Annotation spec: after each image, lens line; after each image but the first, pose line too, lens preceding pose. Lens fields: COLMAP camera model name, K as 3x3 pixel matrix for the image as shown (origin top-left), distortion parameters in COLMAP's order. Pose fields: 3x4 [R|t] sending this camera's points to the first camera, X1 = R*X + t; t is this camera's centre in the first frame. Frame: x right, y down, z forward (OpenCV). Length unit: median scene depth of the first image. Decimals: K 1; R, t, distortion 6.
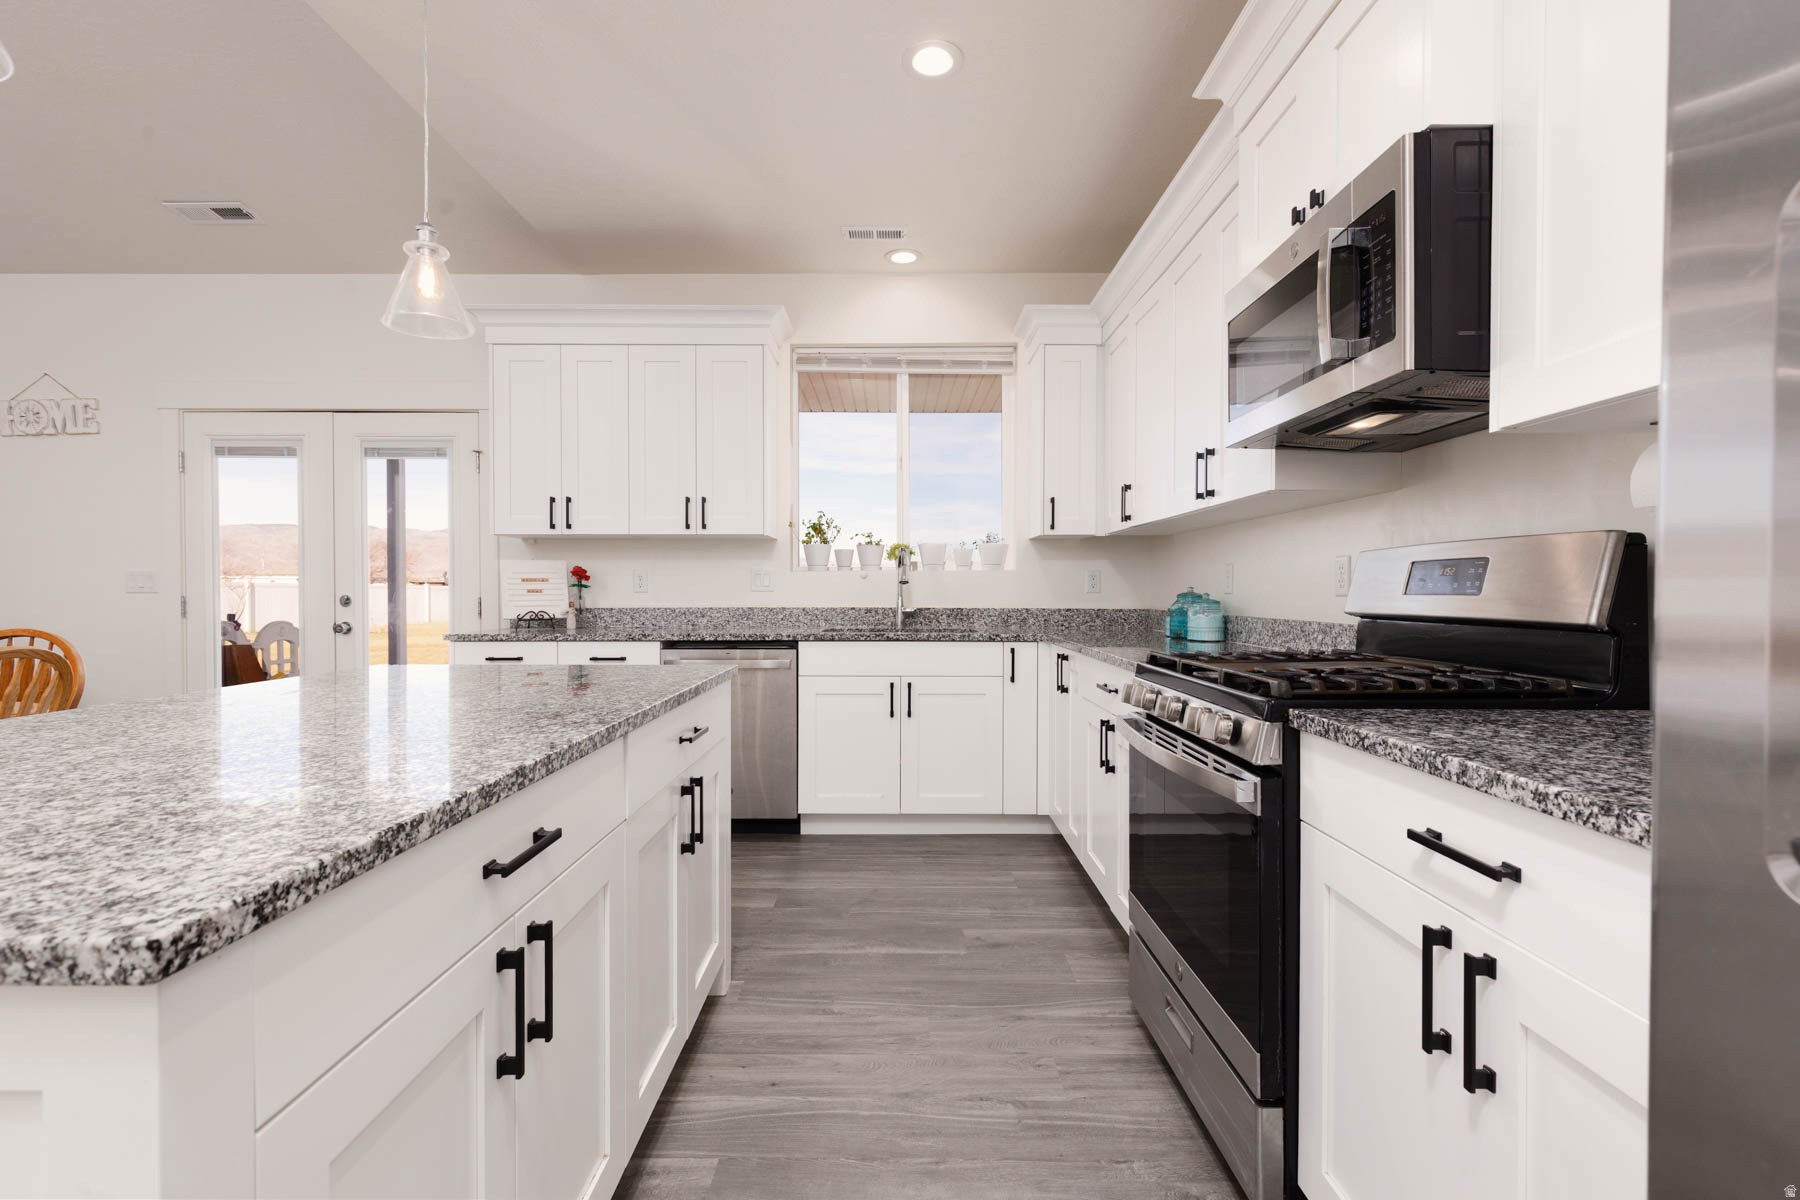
lens RADIAL K [[813.7, 0, 897.4], [0, 813.7, 596.4], [0, 0, 1]] dist [0.000564, 0.000130]
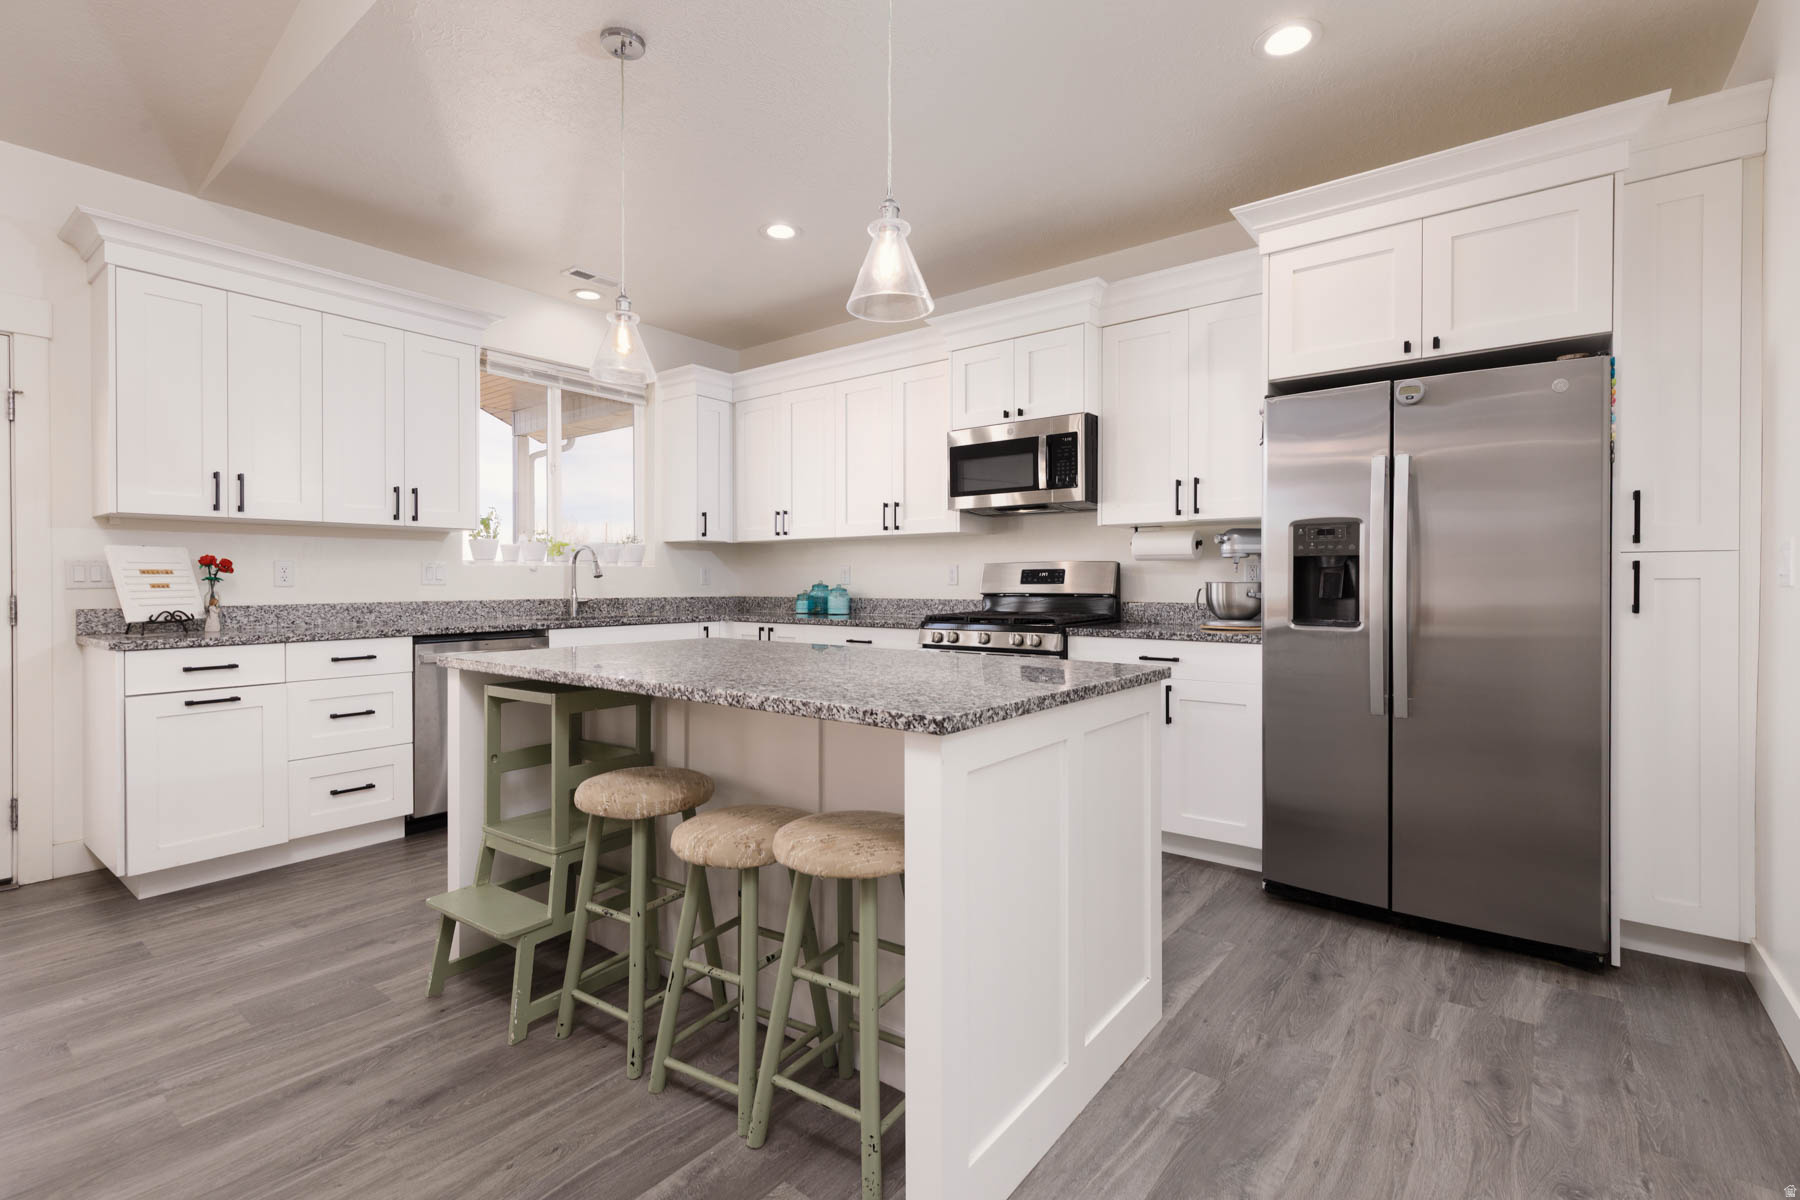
lens RADIAL K [[813.7, 0, 897.4], [0, 813.7, 596.4], [0, 0, 1]] dist [0.000564, 0.000130]
pose [[0.614810, -0.016121, 0.788510, -0.655536], [0.008086, 0.999867, 0.014138, -0.001865], [-0.788634, -0.002316, 0.614859, -0.058009]]
